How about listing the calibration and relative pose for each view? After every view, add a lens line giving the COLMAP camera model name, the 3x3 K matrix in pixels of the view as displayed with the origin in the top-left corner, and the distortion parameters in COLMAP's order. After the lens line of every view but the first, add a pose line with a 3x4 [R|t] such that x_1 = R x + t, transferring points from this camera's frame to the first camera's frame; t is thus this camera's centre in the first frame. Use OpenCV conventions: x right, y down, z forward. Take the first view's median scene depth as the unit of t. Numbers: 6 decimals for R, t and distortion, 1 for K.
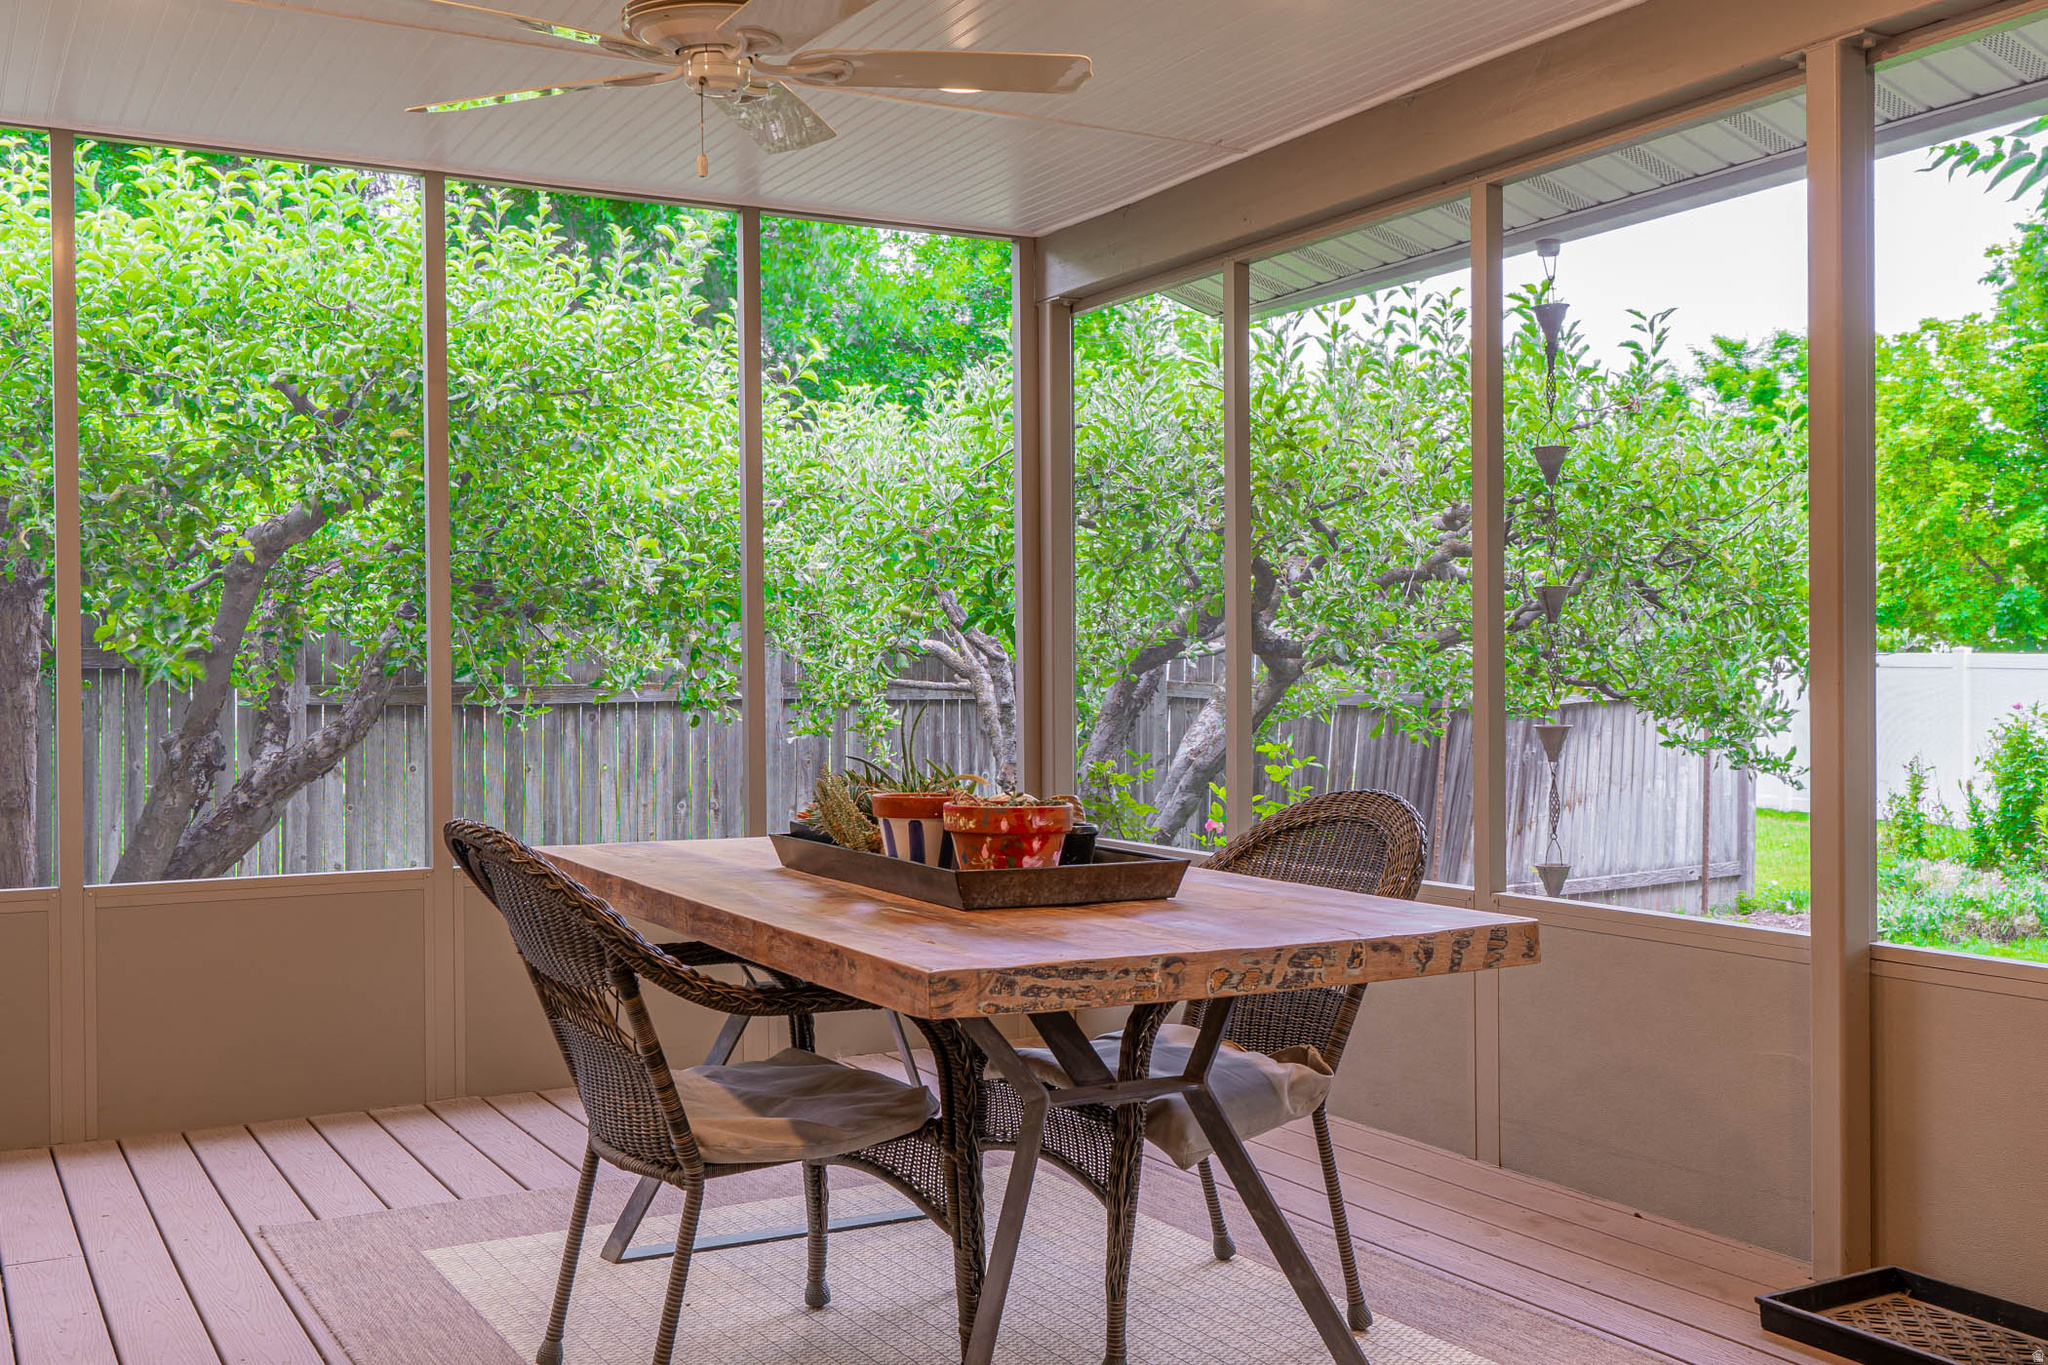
lens RADIAL K [[2054.8, 0, 1023.1], [0, 2054.8, 694.0], [0, 0, 1]] dist [0.003419, 0.000000]
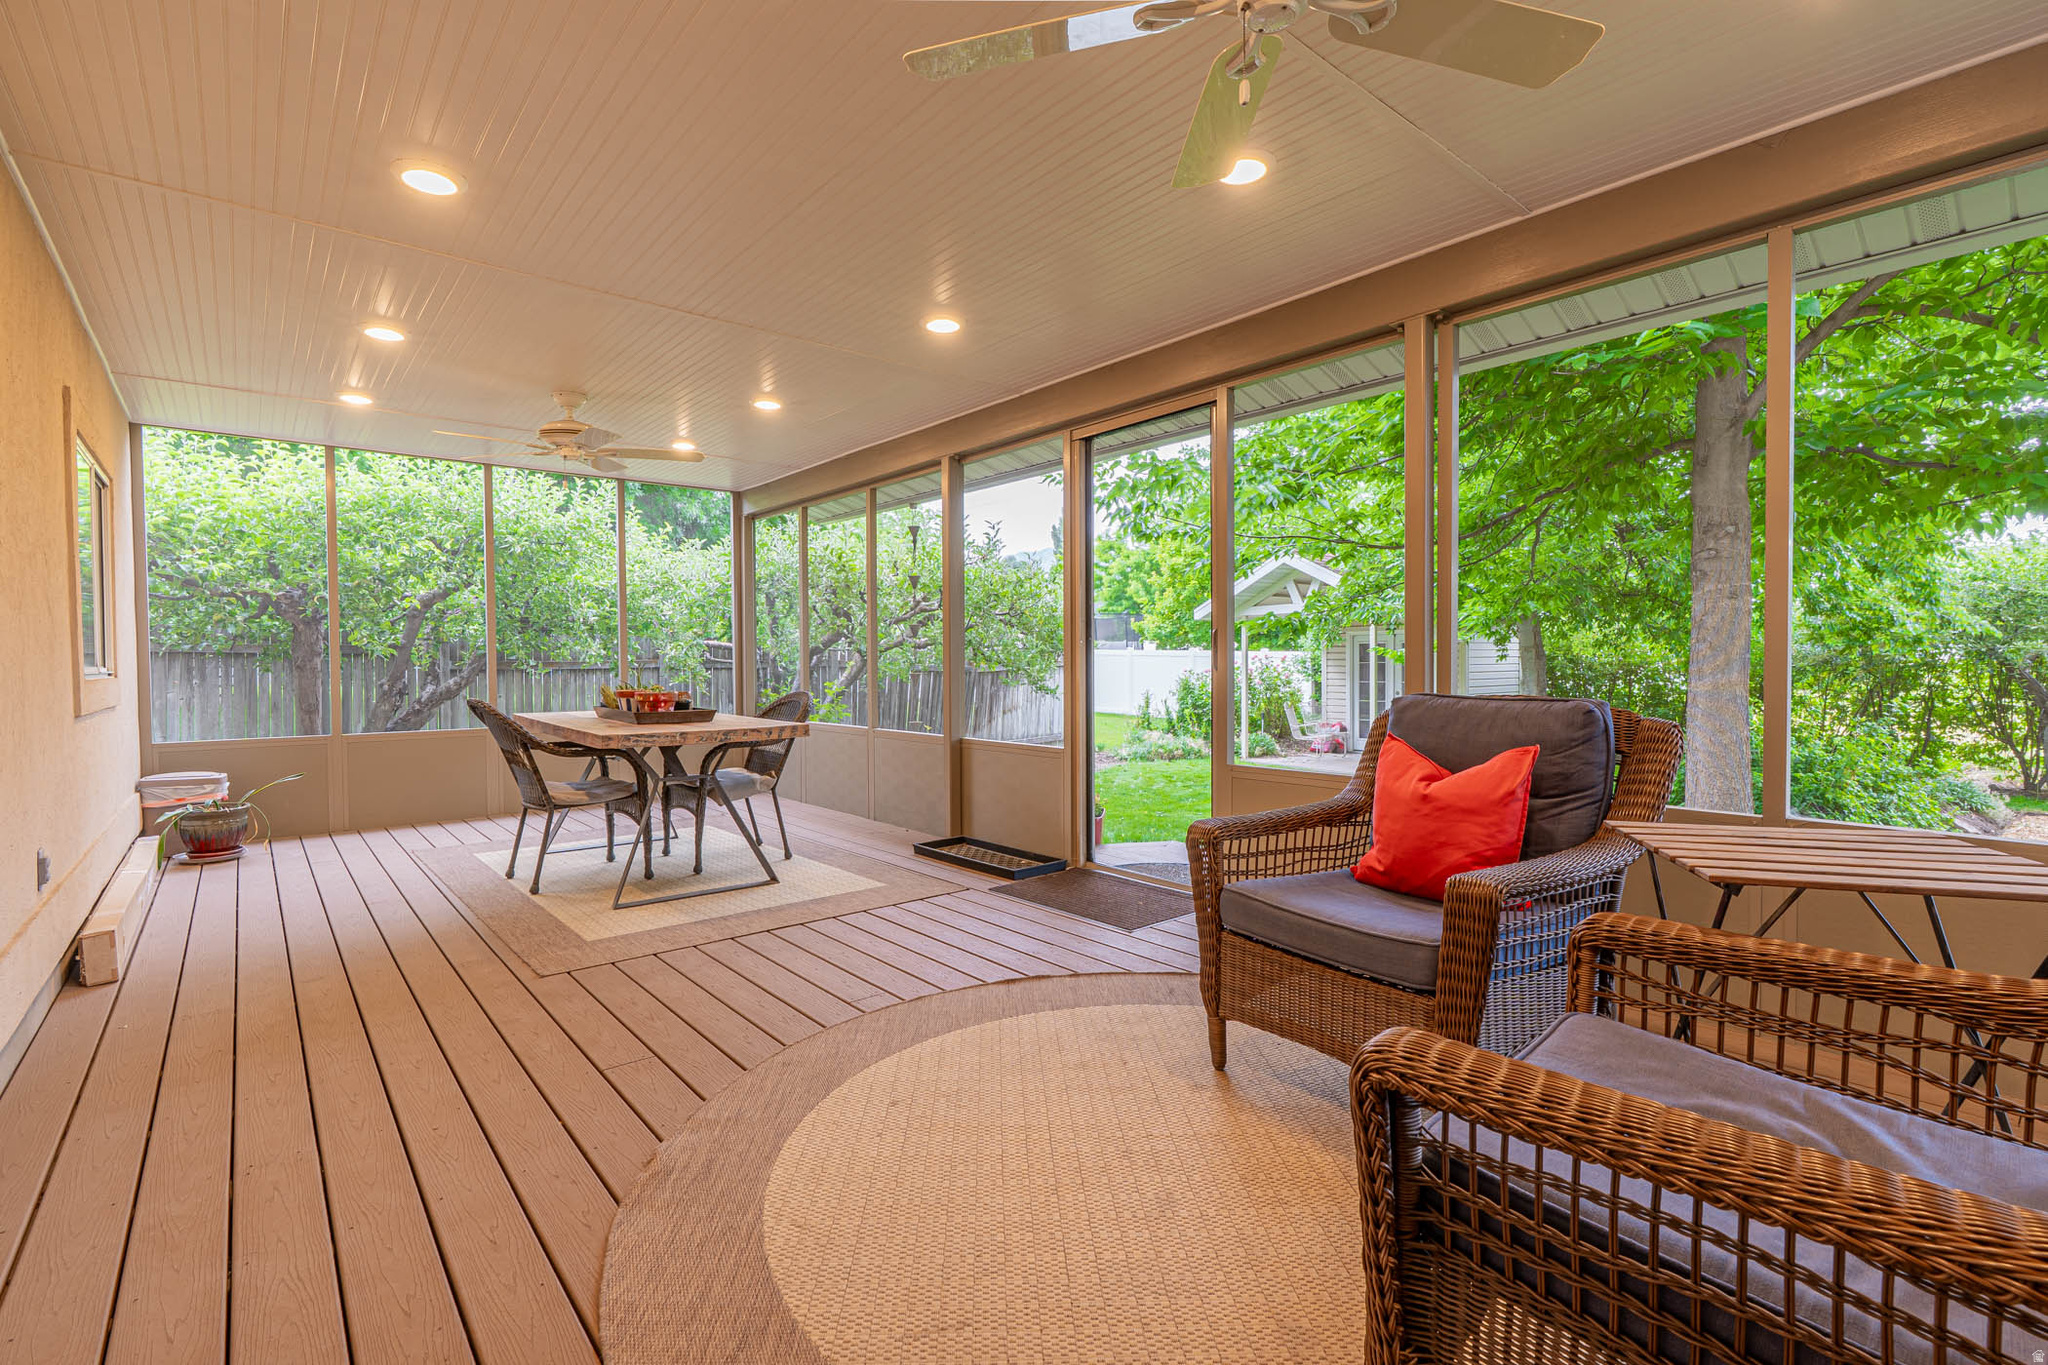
lens RADIAL K [[931.6, 0, 1014.3], [0, 931.6, 680.8], [0, 0, 1]] dist [-0.004157, 0.001903]
pose [[0.981641, -0.002859, 0.190716, 0.124369], [0.000366, 0.999914, 0.013103, 0.007279], [-0.190737, -0.012792, 0.981558, -0.255329]]
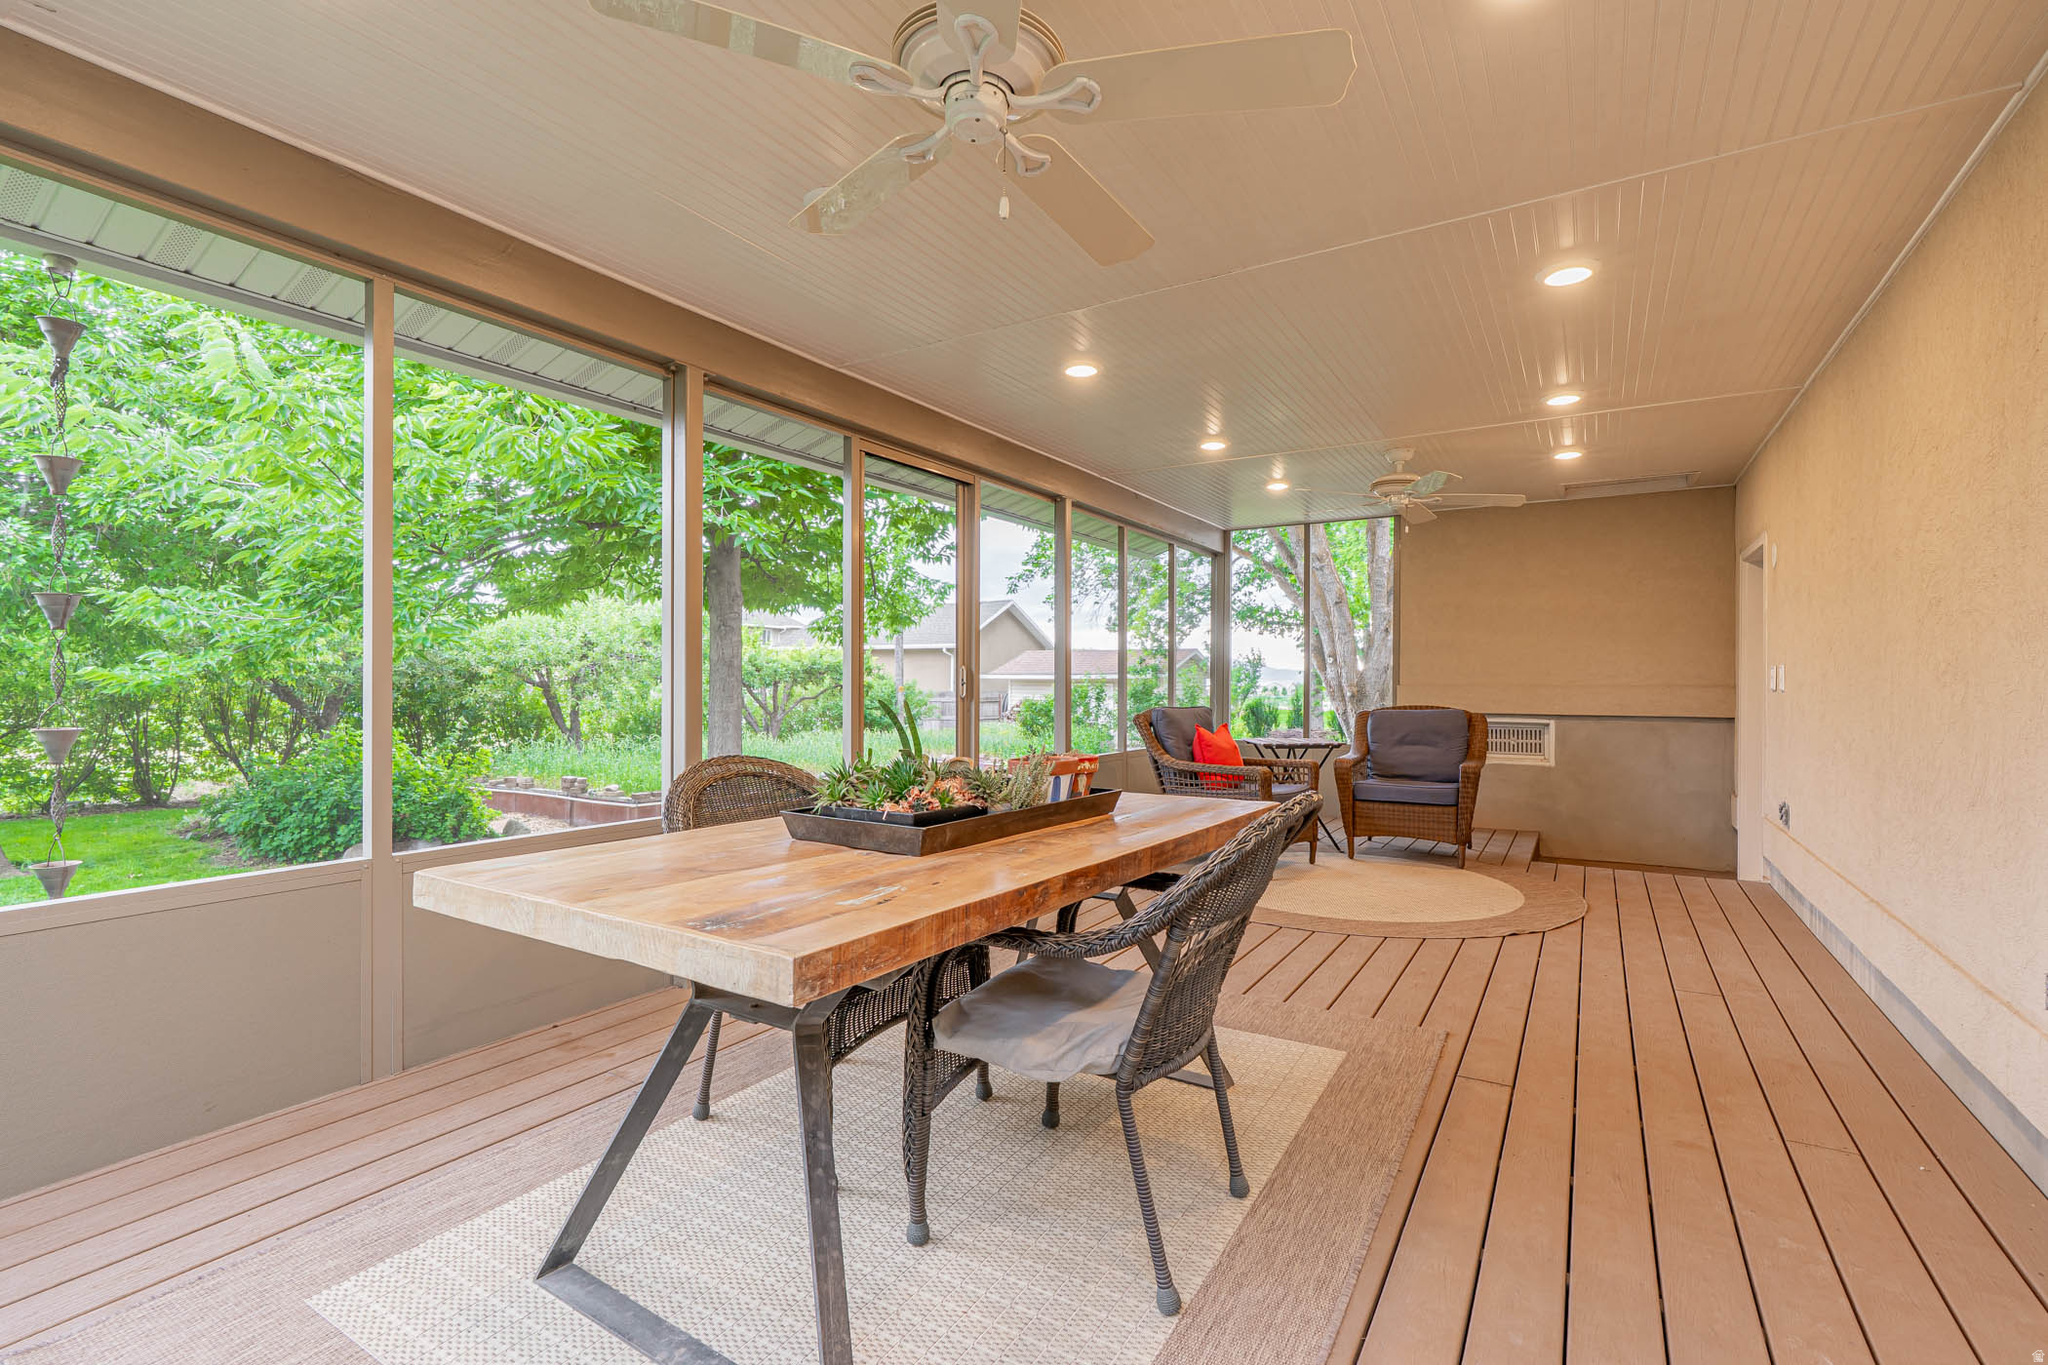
lens RADIAL K [[931.6, 0, 1024.9], [0, 931.6, 684.4], [0, 0, 1]] dist [-0.004157, 0.001903]
pose [[-0.499999, 0.001829, 0.866024, -0.476781], [-0.000064, 0.999998, -0.002149, -0.006581], [-0.866026, -0.001130, -0.499998, 1.006765]]
